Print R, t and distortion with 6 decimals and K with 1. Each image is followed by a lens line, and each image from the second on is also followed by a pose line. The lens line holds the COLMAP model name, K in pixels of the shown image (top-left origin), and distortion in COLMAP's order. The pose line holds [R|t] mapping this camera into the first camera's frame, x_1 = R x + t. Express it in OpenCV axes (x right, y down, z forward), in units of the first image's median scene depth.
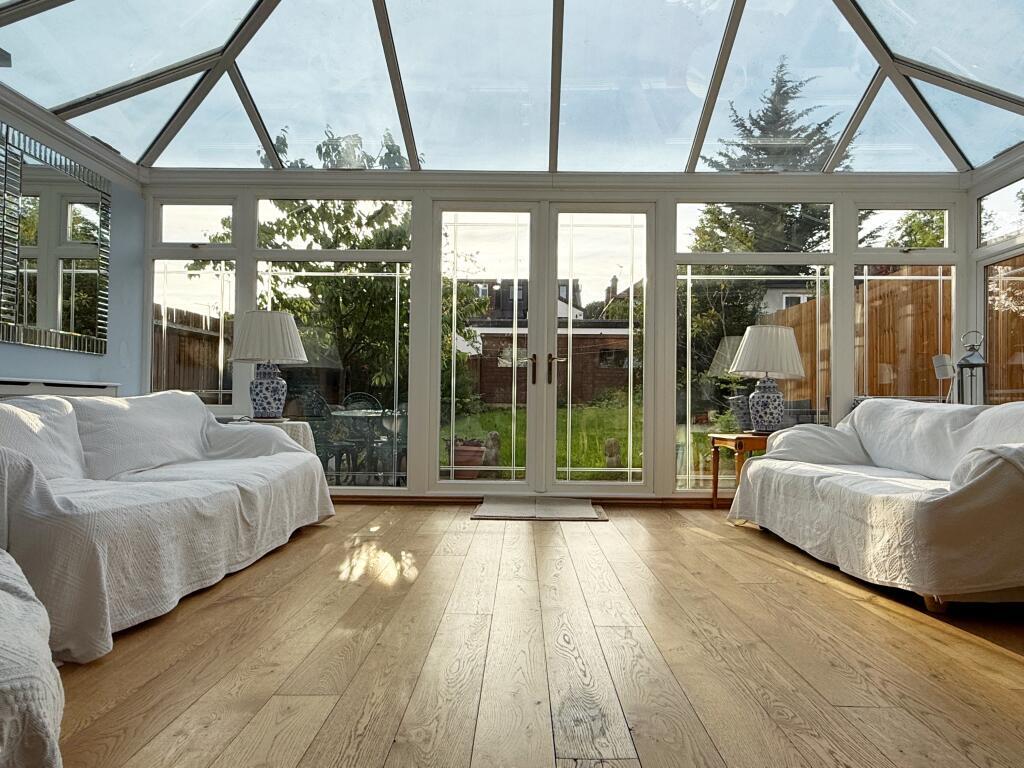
lens RADIAL K [[633.3, 0, 512.0], [0, 633.3, 384.0], [0, 0, 1]] dist [-0.004894, -0.001633]
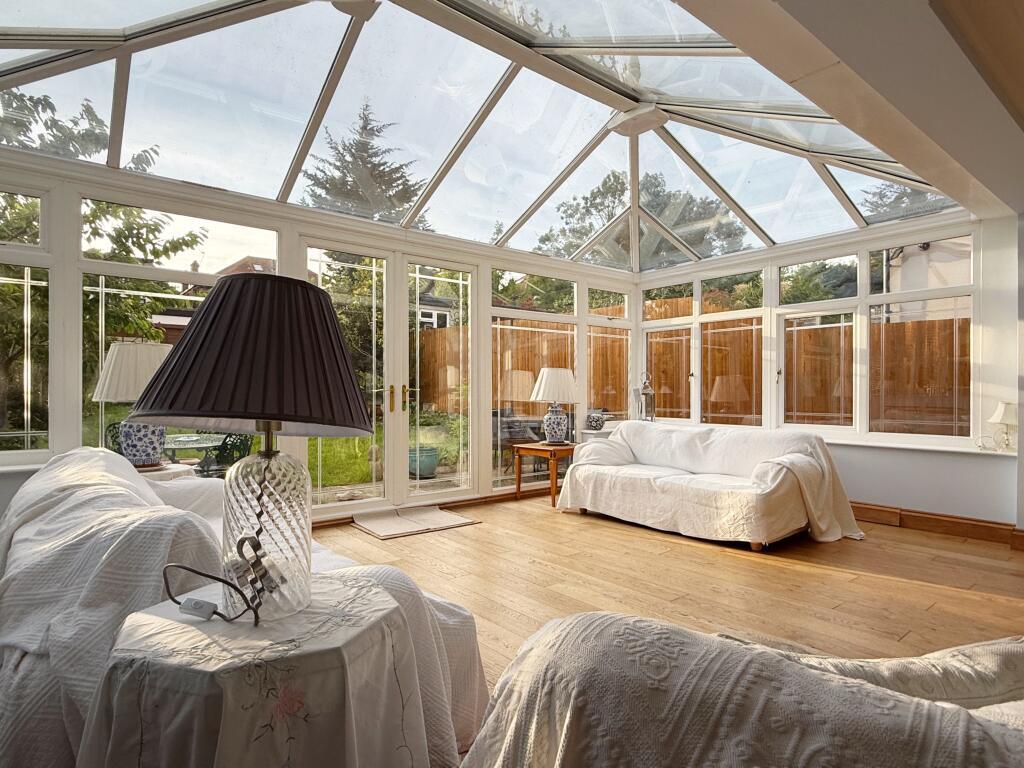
lens RADIAL K [[557.3, 0, 512.0], [0, 557.3, 384.0], [0, 0, 1]] dist [-0.020966, -0.000561]
pose [[0.777259, -0.001318, 0.629180, -0.480754], [-0.014252, 0.999704, 0.019701, -0.081693], [-0.629020, -0.024280, 0.777010, 0.090348]]
